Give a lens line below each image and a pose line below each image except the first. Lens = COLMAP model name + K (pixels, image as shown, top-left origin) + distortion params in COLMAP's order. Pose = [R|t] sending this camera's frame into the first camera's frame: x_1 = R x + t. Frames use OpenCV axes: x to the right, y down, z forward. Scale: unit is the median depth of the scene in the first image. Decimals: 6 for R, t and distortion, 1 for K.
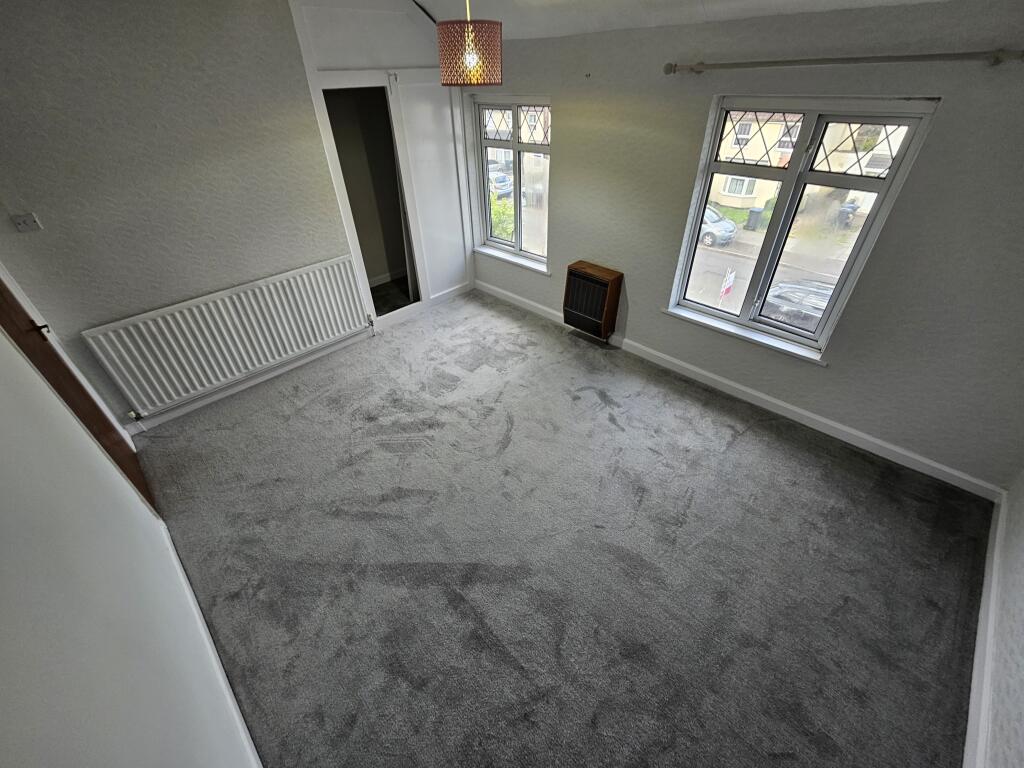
lens RADIAL K [[424.2, 0, 512.0], [0, 424.2, 384.0], [0, 0, 1]] dist [0.000963, -0.000069]
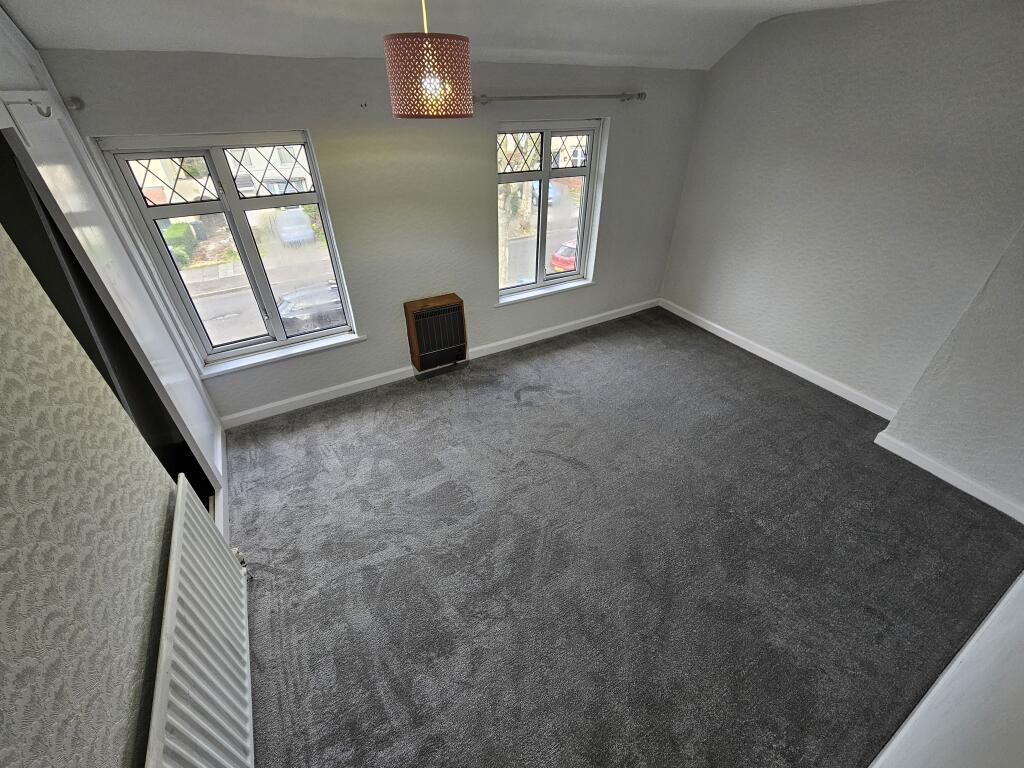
lens RADIAL K [[413.3, 0, 512.0], [0, 413.3, 384.0], [0, 0, 1]] dist [-0.000634, 0.000050]
pose [[0.271813, -0.536548, 0.798895, -0.674784], [0.564055, 0.761431, 0.319475, -0.366622], [-0.779717, 0.363784, 0.509610, 0.505643]]
